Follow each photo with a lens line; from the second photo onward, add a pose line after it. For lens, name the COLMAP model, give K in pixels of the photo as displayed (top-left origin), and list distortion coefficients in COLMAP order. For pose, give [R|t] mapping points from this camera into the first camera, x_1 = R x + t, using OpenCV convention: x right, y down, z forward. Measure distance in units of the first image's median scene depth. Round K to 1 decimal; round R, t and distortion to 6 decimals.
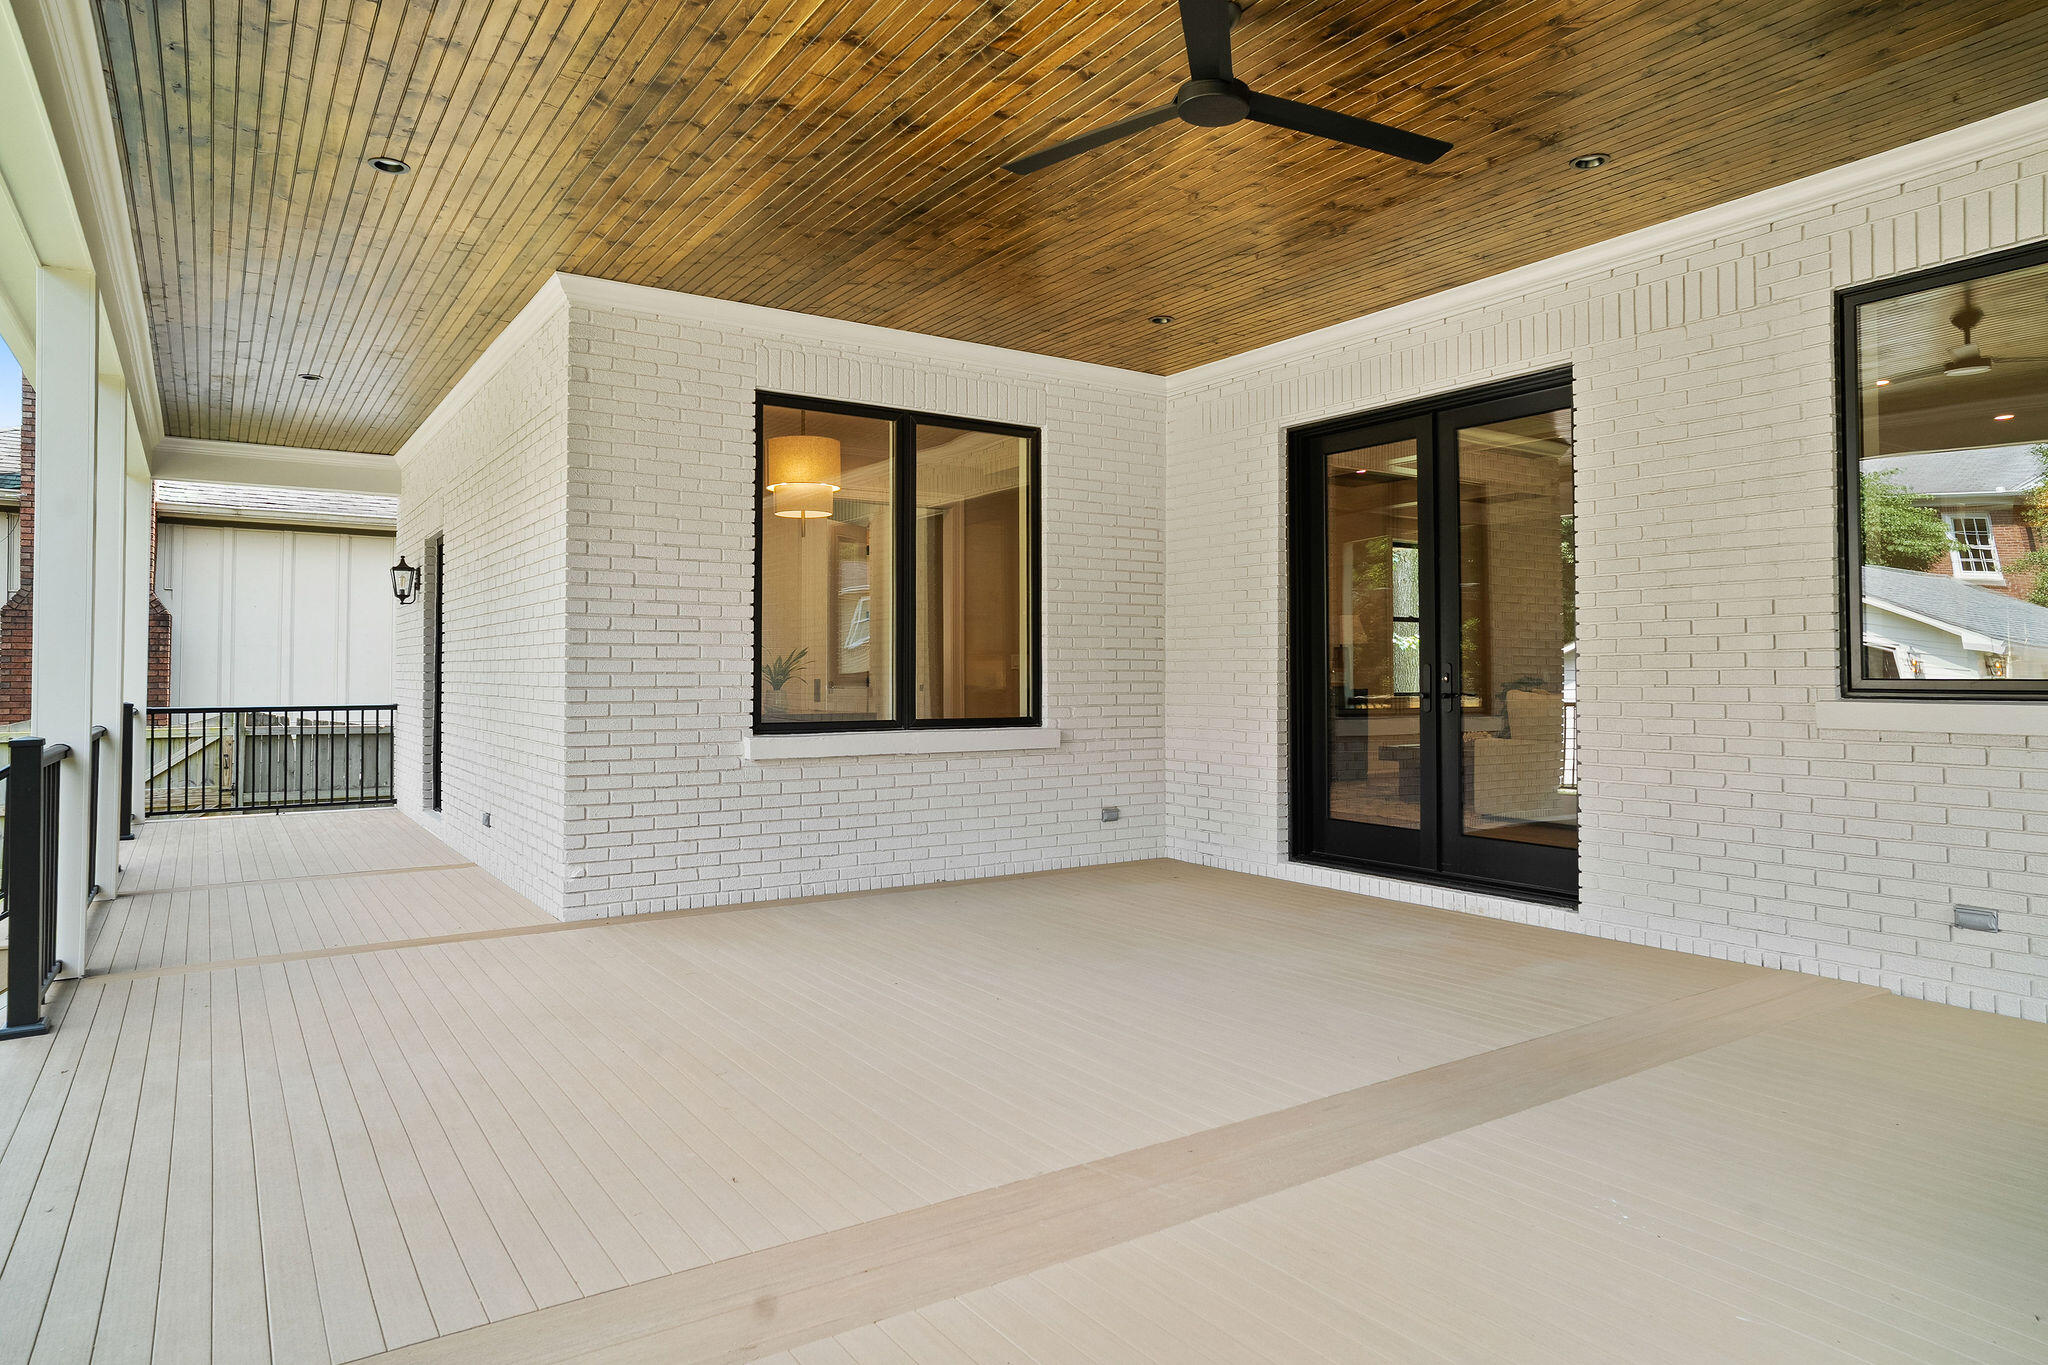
lens RADIAL K [[1229.8, 0, 1025.1], [0, 1229.8, 645.4], [0, 0, 1]] dist [-0.023758, 0.000809]
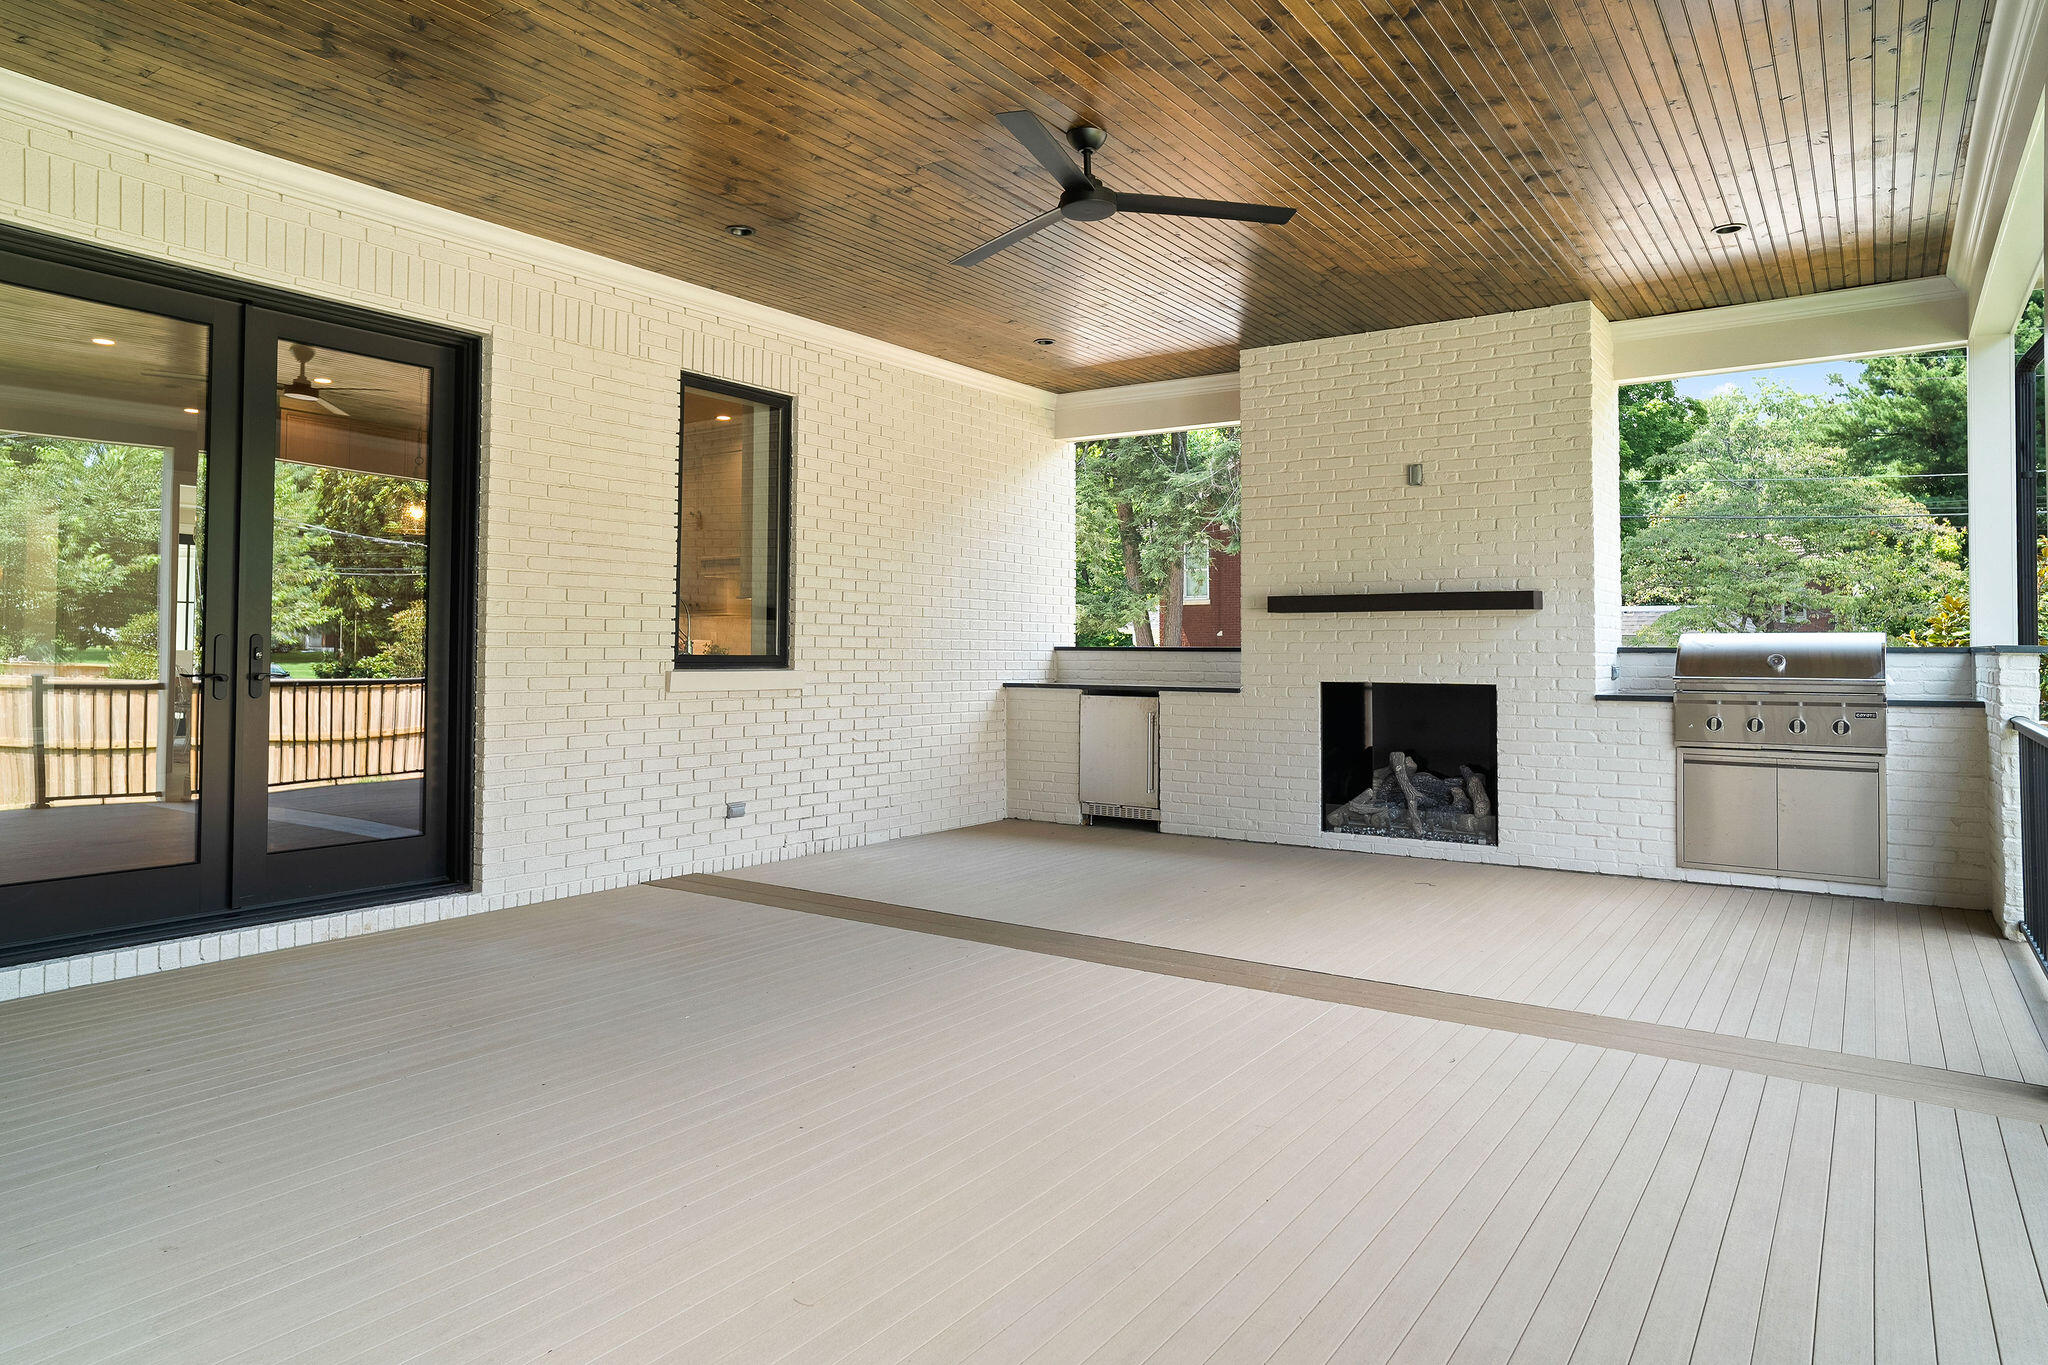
lens RADIAL K [[1229.8, 0, 1025.1], [0, 1229.8, 645.4], [0, 0, 1]] dist [-0.023758, 0.000809]
pose [[-0.366219, 0.018994, 0.930335, -0.680909], [-0.013267, 0.999583, -0.025630, 0.042424], [-0.930434, -0.021728, -0.365815, 1.033947]]
